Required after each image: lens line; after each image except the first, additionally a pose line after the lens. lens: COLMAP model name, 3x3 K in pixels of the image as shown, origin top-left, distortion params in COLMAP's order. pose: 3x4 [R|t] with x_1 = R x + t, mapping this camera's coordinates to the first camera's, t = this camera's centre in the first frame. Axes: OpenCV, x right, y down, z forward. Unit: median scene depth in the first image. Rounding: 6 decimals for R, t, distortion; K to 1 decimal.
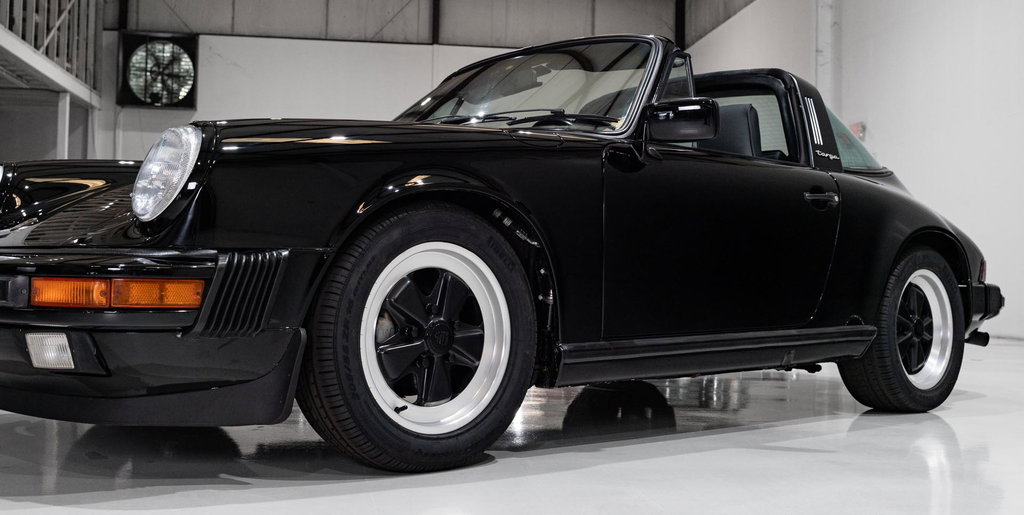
lens RADIAL K [[1061.1, 0, 490.4], [0, 1061.1, 241.7], [0, 0, 1]] dist [0.002533, 0.016562]
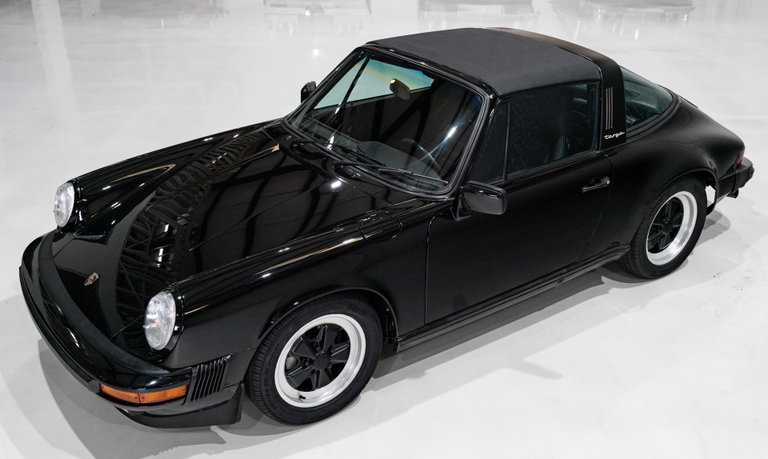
lens RADIAL K [[788.7, 0, 383.5], [0, 788.7, 241.0], [0, 0, 1]] dist [-0.005537, -0.005534]
pose [[0.993722, 0.041962, -0.103709, 0.179144], [0.013406, 0.875651, 0.482759, -0.704208], [0.111070, -0.481119, 0.869591, -0.061506]]
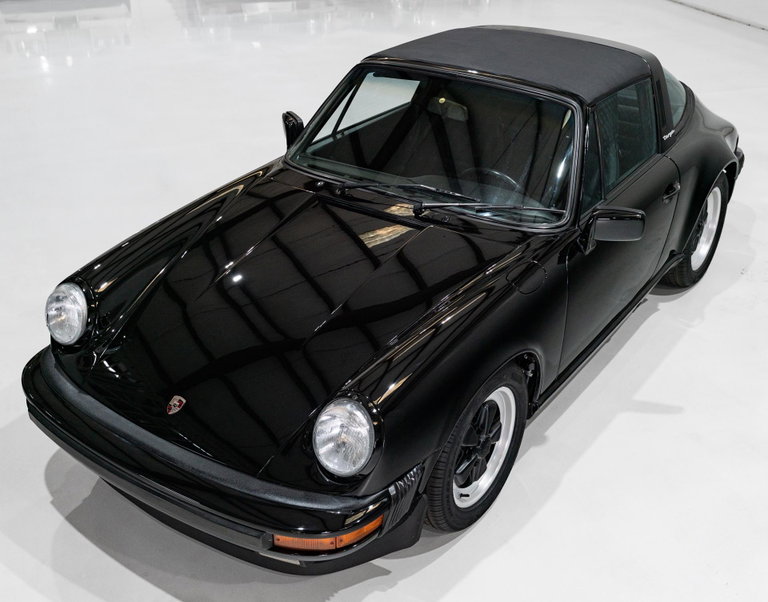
lens RADIAL K [[908.9, 0, 364.5], [0, 908.9, 301.8], [0, 0, 1]] dist [-0.001029, -0.020781]
pose [[0.976900, -0.118925, 0.177546, -0.395060], [0.011769, 0.859516, 0.510973, -0.704161], [-0.213371, -0.497080, 0.841061, 0.057910]]
